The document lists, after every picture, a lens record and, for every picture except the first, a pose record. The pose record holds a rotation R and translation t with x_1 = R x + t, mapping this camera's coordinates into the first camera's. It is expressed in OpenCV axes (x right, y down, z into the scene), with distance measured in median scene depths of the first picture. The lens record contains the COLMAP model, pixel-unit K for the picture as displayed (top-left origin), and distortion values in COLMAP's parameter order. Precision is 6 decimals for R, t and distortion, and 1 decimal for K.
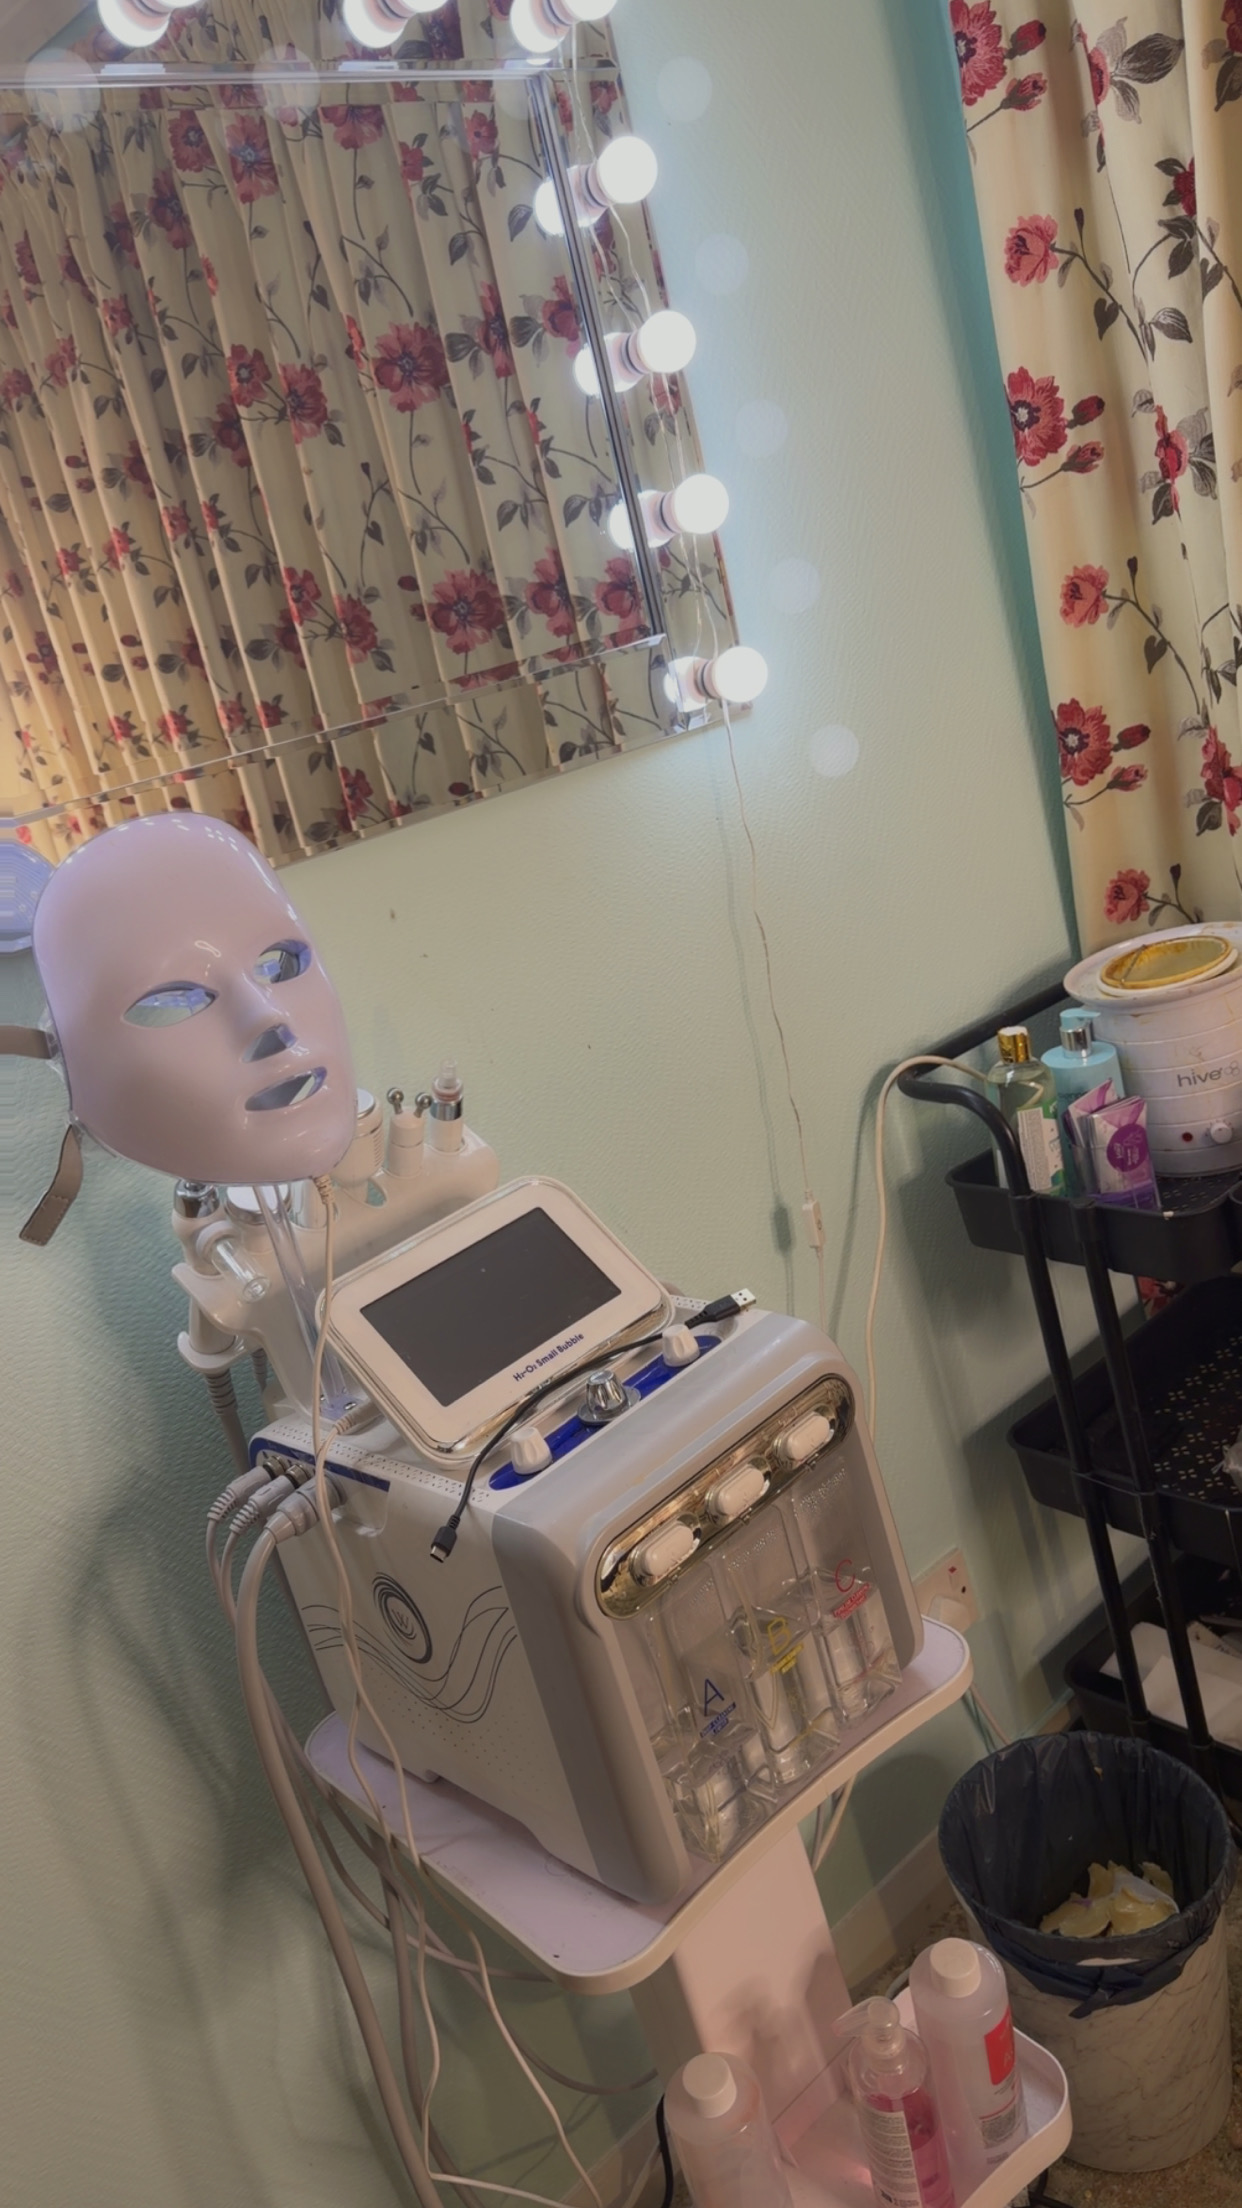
lens RADIAL K [[1665.9, 0, 611.6], [0, 1665.9, 1094.4], [0, 0, 1]] dist [0.030039, -0.068817]
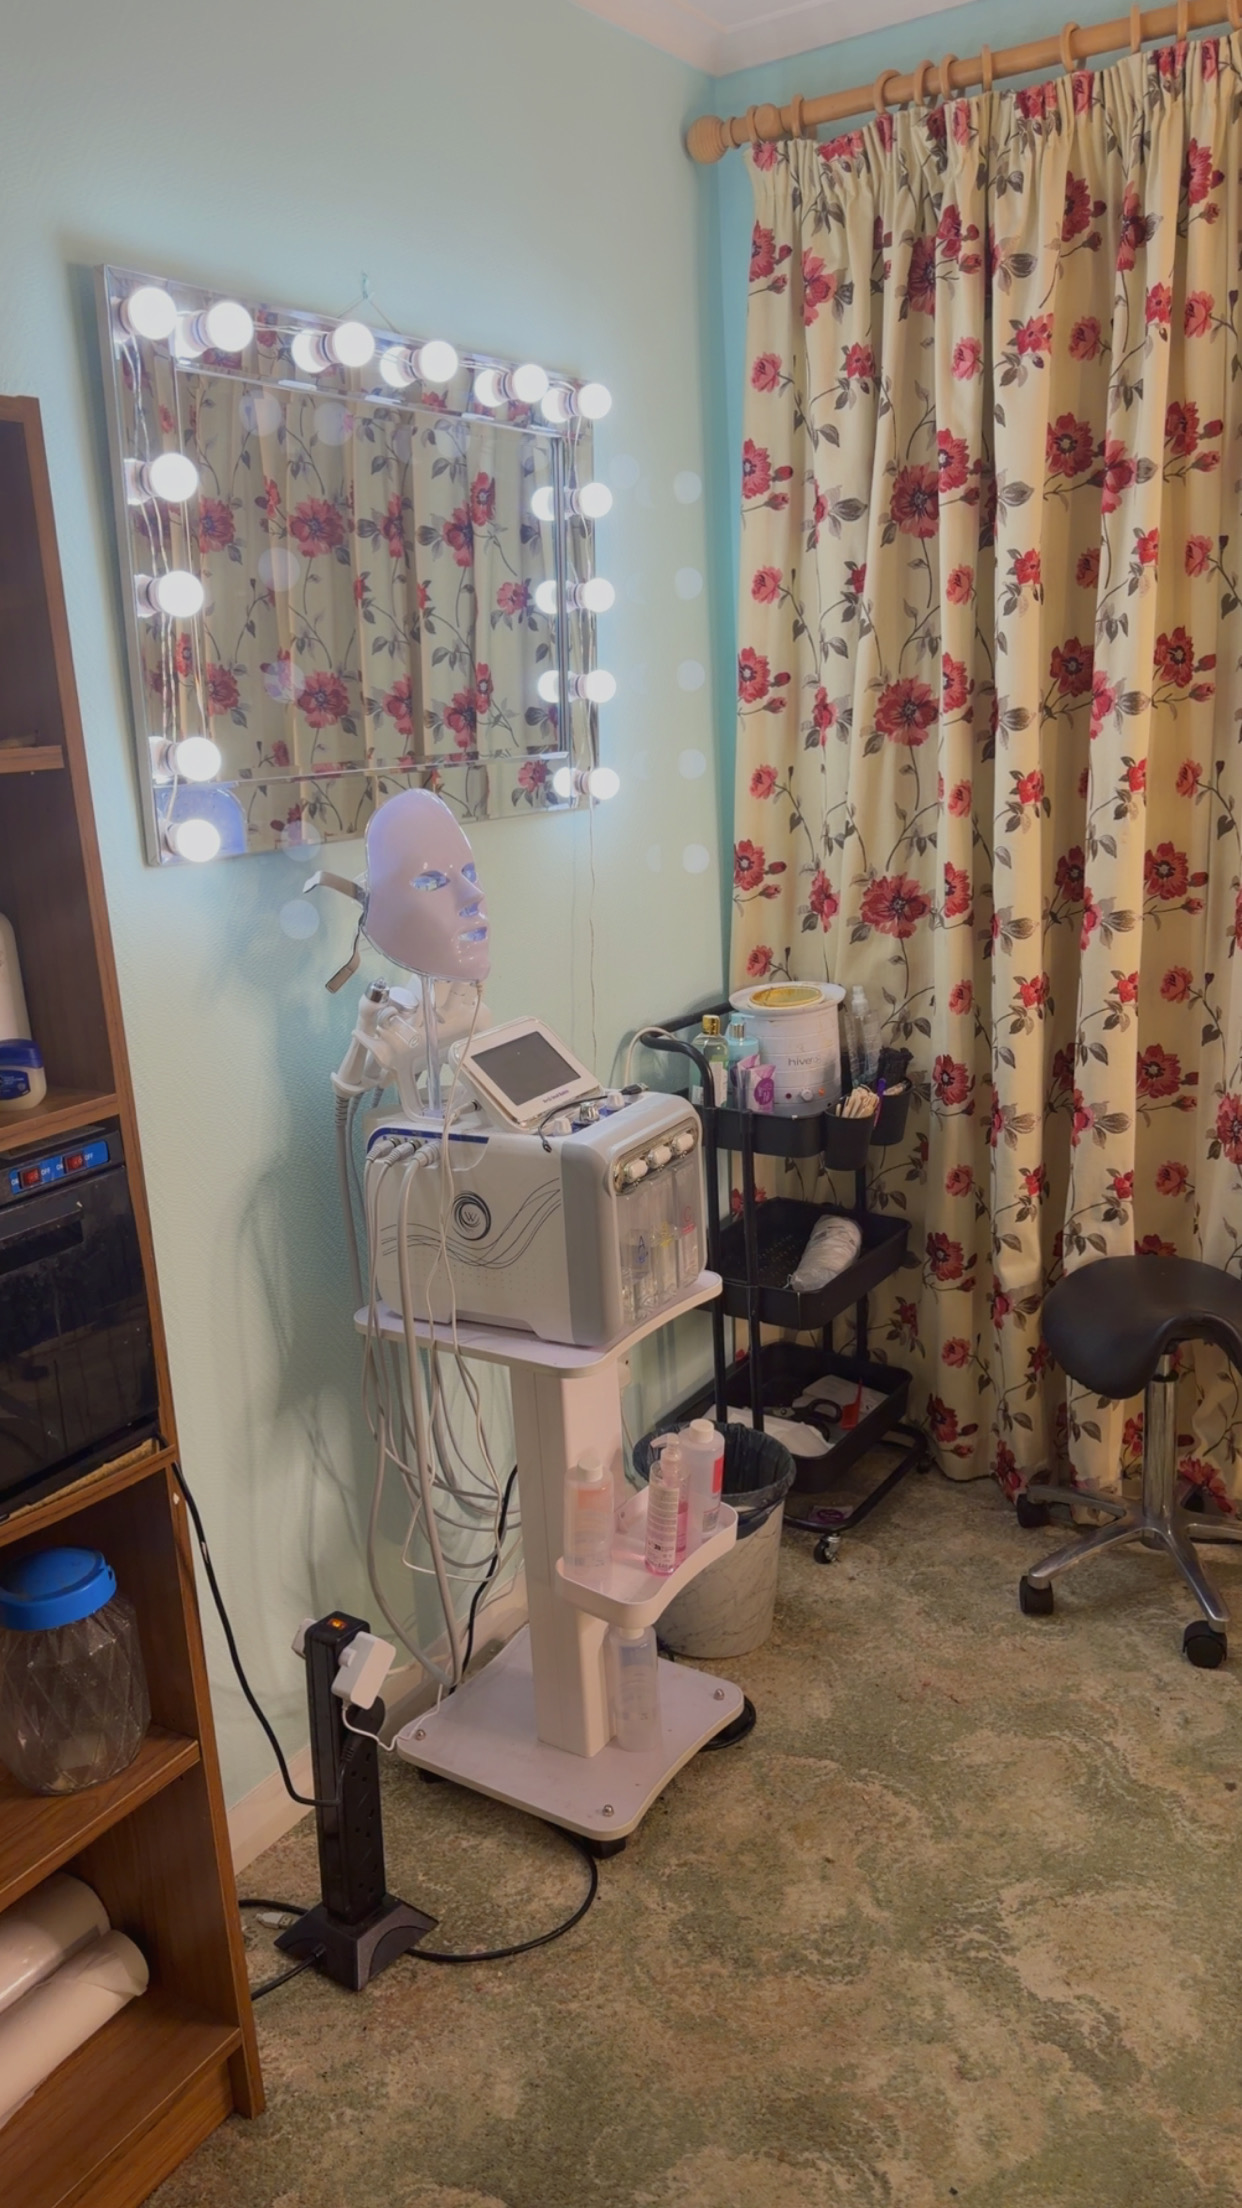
lens RADIAL K [[1665.9, 0, 654.1], [0, 1665.9, 1109.2], [0, 0, 1]] dist [0.030039, -0.068817]
pose [[0.924264, 0.138620, 0.355698, -0.410187], [-0.110723, 0.989034, -0.097731, 0.229729], [-0.365345, 0.050946, 0.929477, -0.572766]]
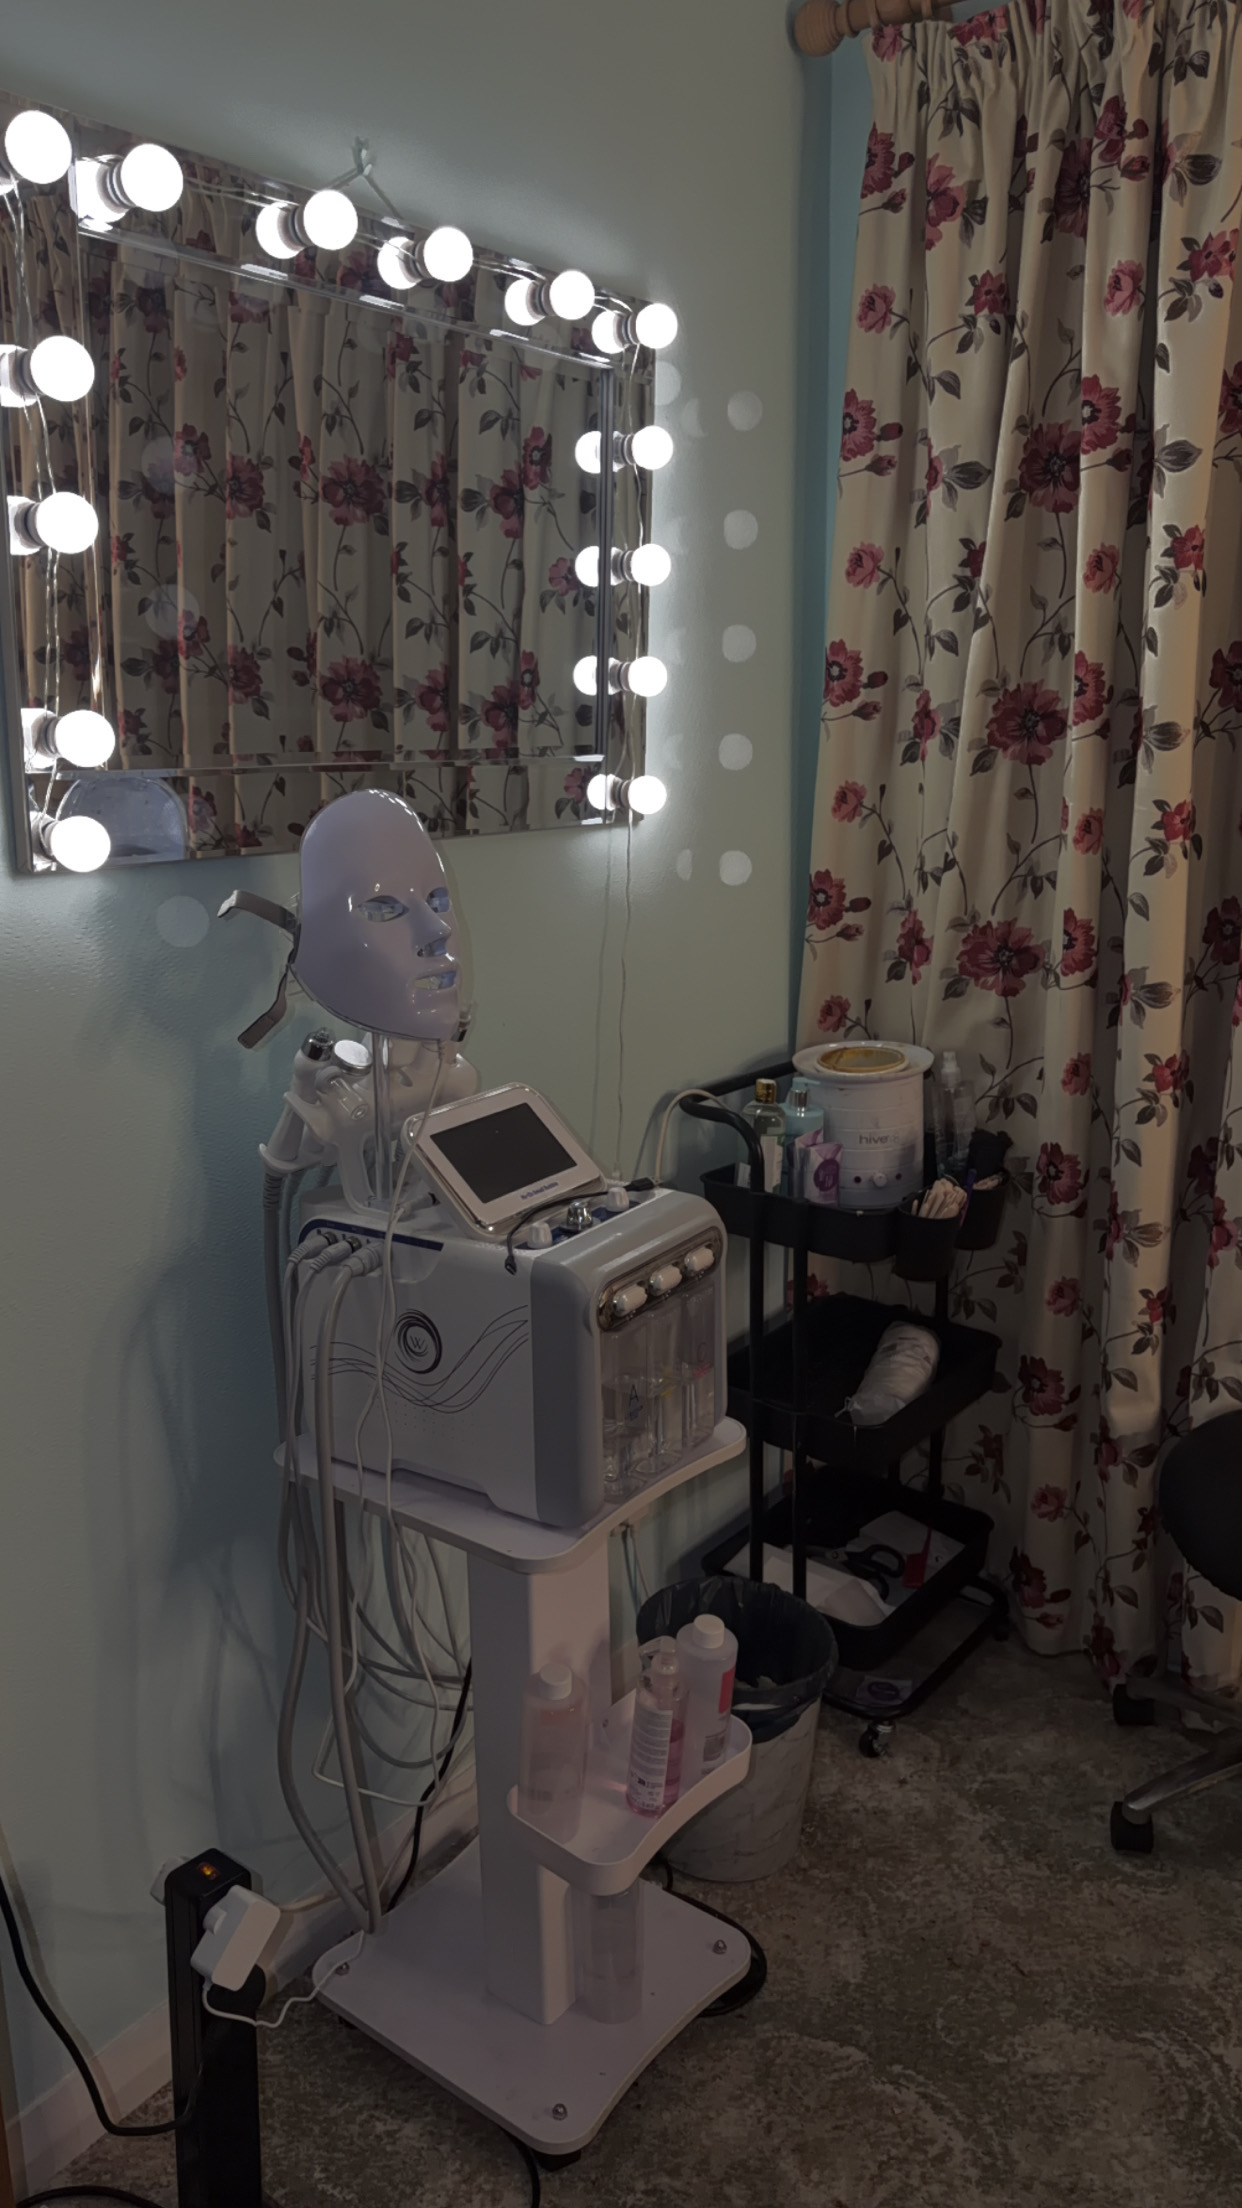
lens RADIAL K [[1665.9, 0, 622.6], [0, 1665.9, 1104.9], [0, 0, 1]] dist [0.030039, -0.068817]
pose [[0.940479, 0.193672, 0.279269, -0.266453], [-0.172436, 0.980038, -0.098949, 0.141901], [-0.292858, 0.044903, 0.955101, -0.321353]]
